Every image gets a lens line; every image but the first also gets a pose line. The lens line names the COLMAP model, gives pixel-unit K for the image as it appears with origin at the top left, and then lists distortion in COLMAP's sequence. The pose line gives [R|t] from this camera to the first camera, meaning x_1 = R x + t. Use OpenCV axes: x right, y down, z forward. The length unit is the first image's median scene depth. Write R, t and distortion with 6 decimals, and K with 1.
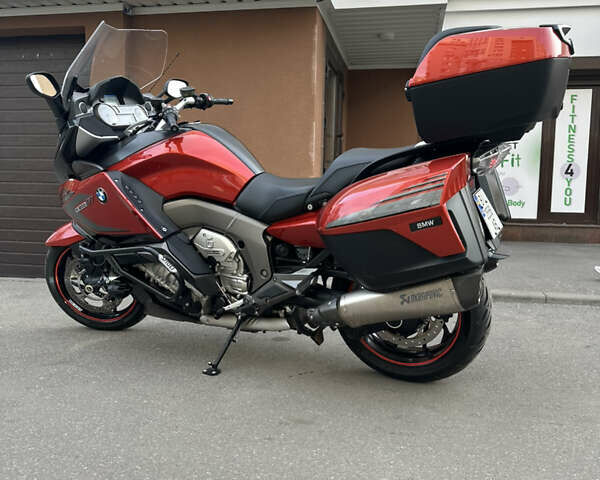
lens RADIAL K [[564.3, 0, 299.6], [0, 564.3, 239.7], [0, 0, 1]] dist [0.048926, 0.000000]
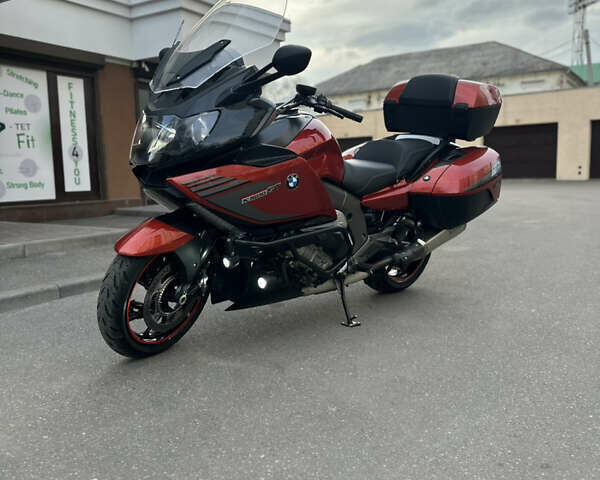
lens RADIAL K [[564.3, 0, 299.6], [0, 564.3, 240.4], [0, 0, 1]] dist [0.048926, 0.000000]
pose [[0.372863, -0.142720, 0.916845, -0.389702], [0.110954, 0.987868, 0.108652, -0.025608], [-0.921229, 0.061216, 0.384175, 0.195676]]
